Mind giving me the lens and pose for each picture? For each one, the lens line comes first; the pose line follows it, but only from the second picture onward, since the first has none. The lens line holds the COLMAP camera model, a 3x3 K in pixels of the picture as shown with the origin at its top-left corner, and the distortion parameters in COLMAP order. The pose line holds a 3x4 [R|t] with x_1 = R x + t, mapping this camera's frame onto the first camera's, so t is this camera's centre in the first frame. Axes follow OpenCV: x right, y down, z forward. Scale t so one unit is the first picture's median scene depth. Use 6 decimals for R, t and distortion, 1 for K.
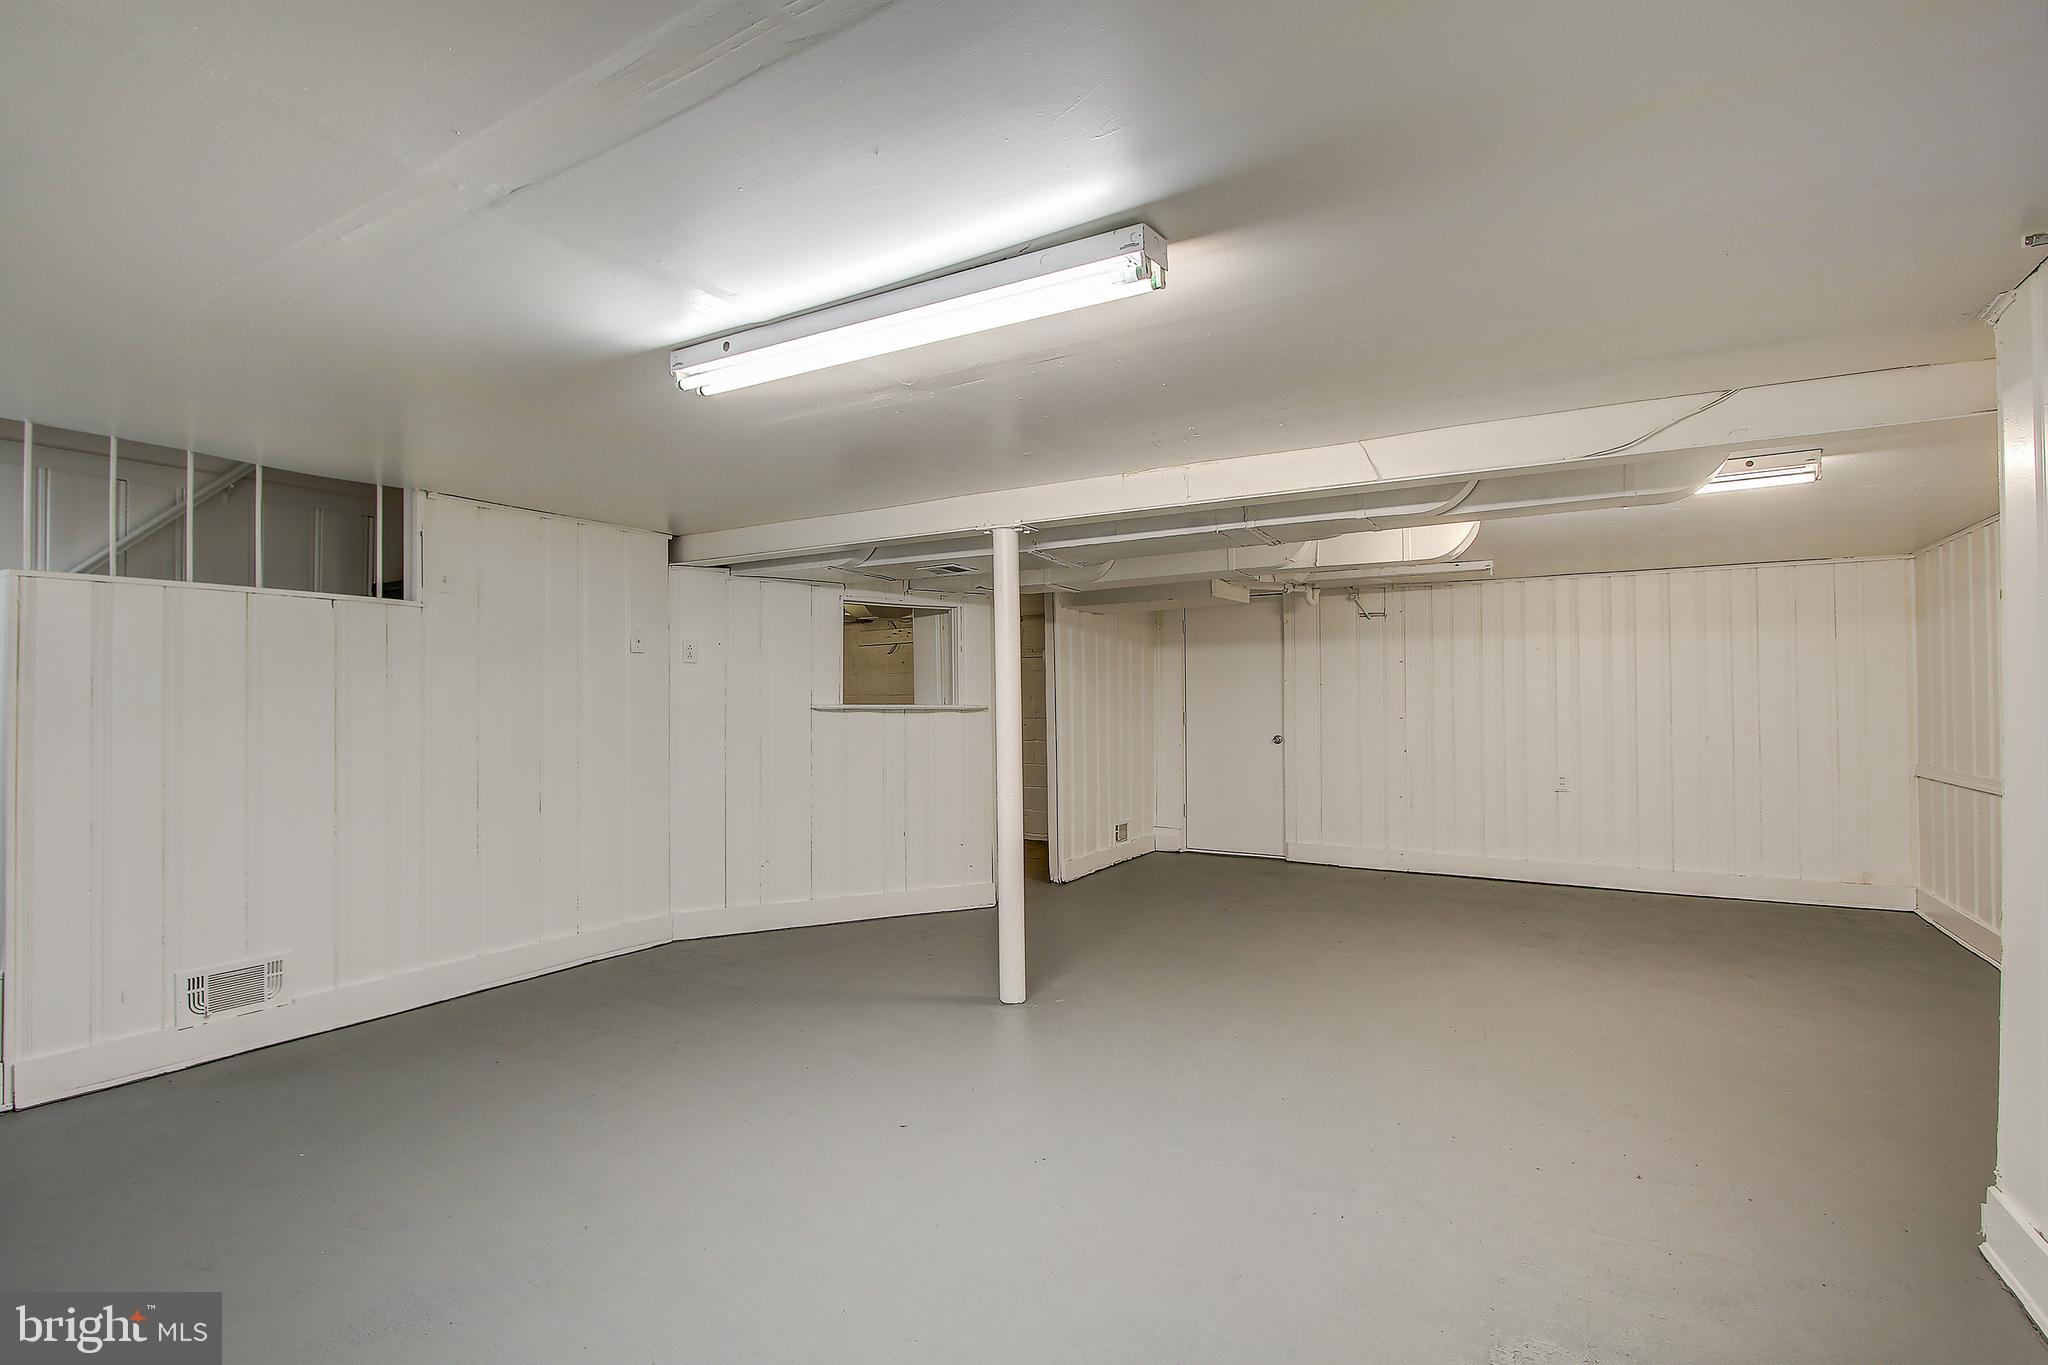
lens RADIAL K [[952.7, 0, 987.3], [0, 952.7, 696.7], [0, 0, 1]] dist [-0.016228, 0.000459]
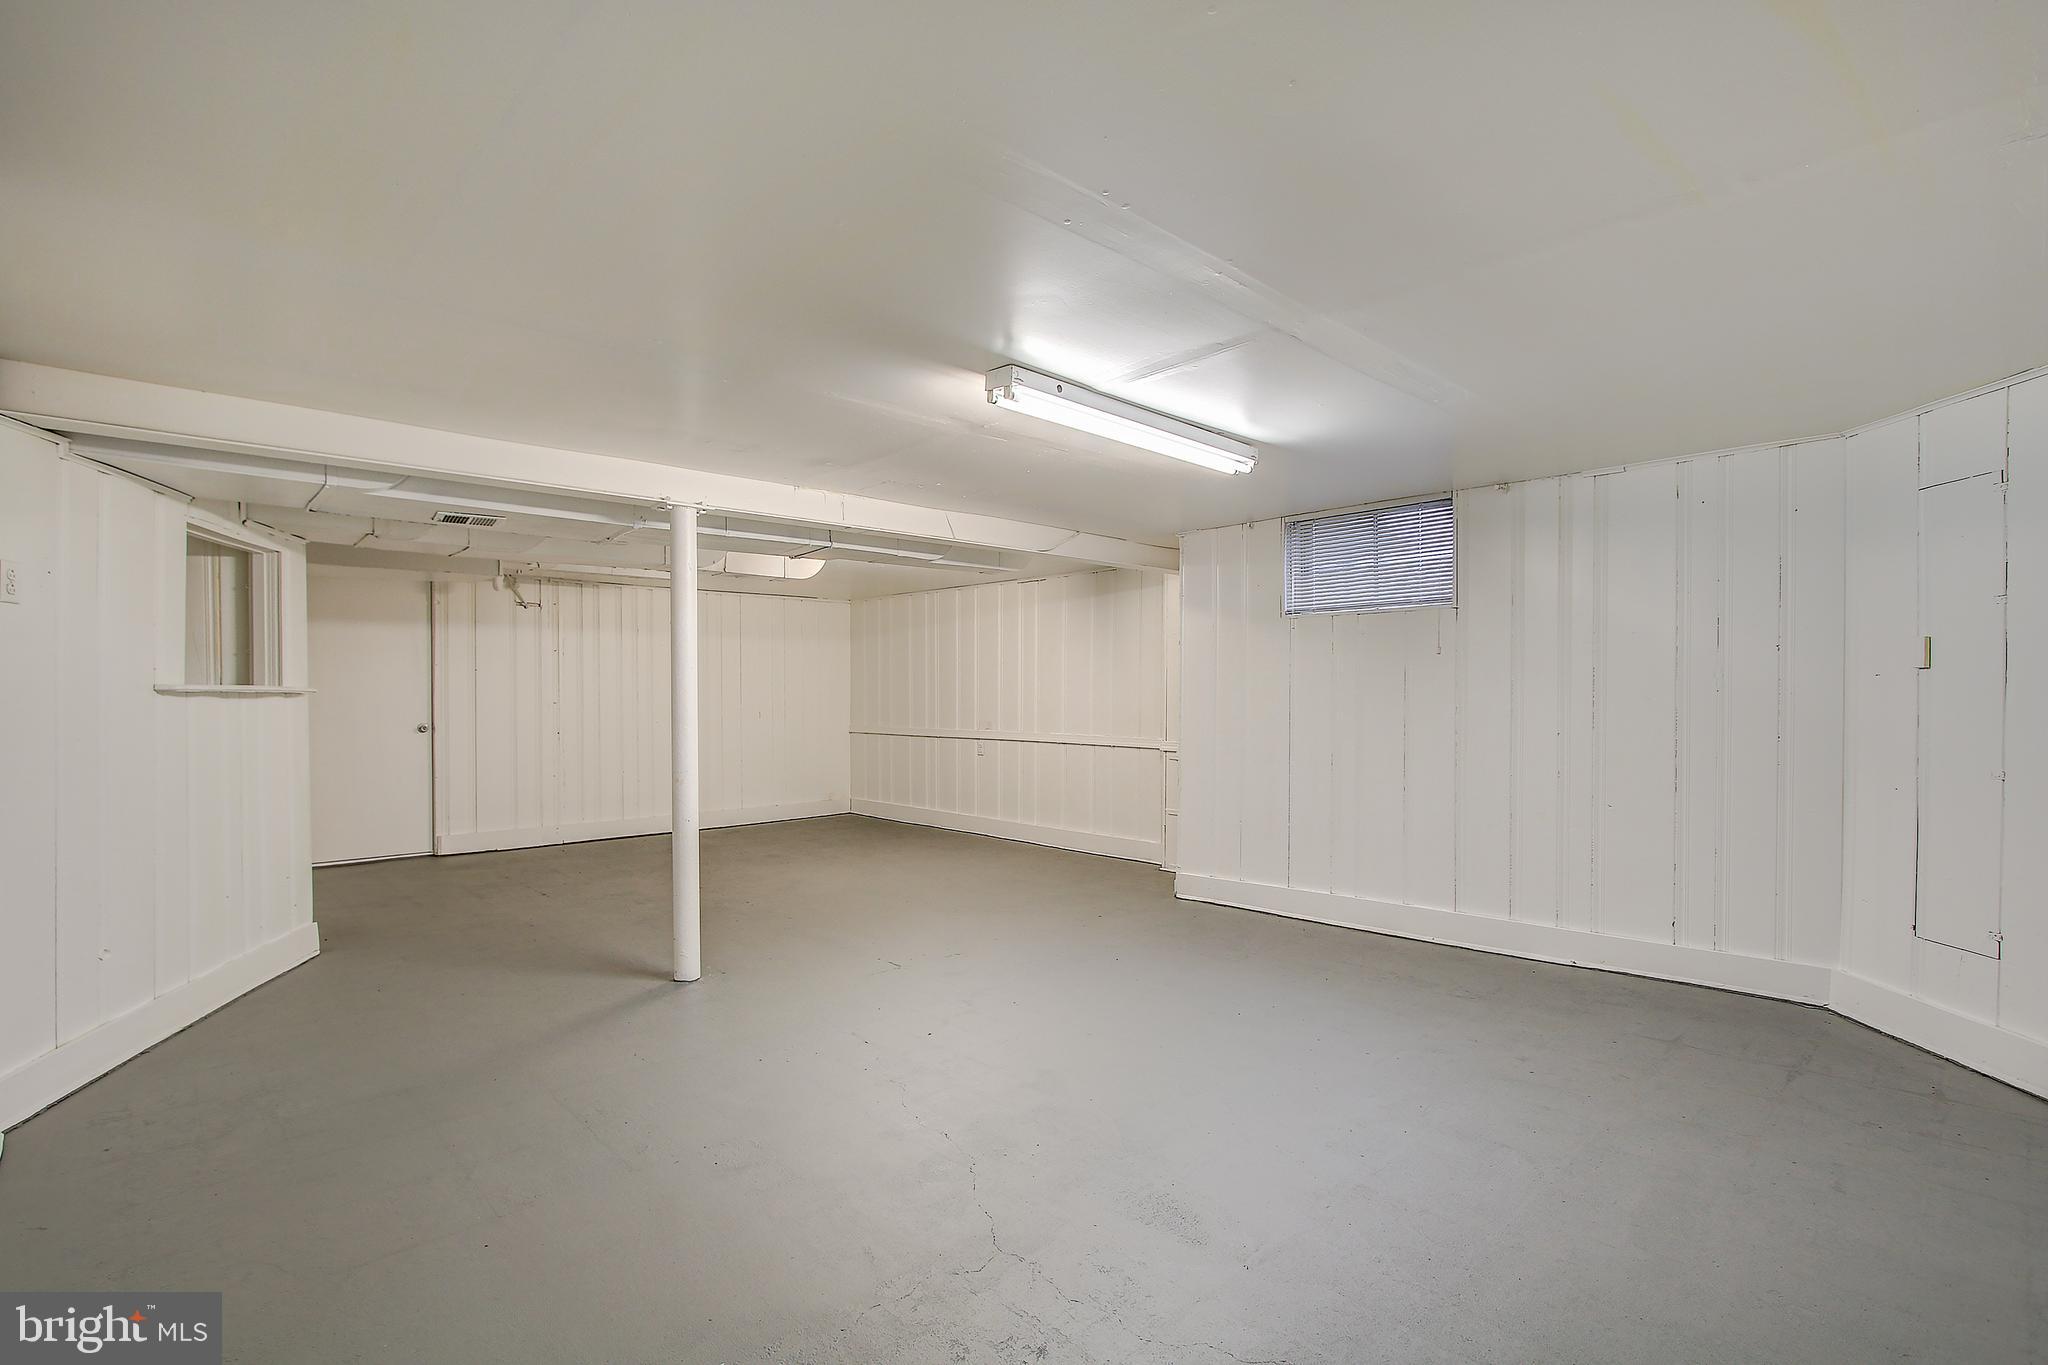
lens RADIAL K [[952.7, 0, 987.3], [0, 952.7, 696.7], [0, 0, 1]] dist [-0.016228, 0.000459]
pose [[0.266285, -0.003579, 0.963888, -0.590860], [-0.002086, 0.999989, 0.004289, 0.012197], [-0.963892, -0.003153, 0.266274, 0.296567]]
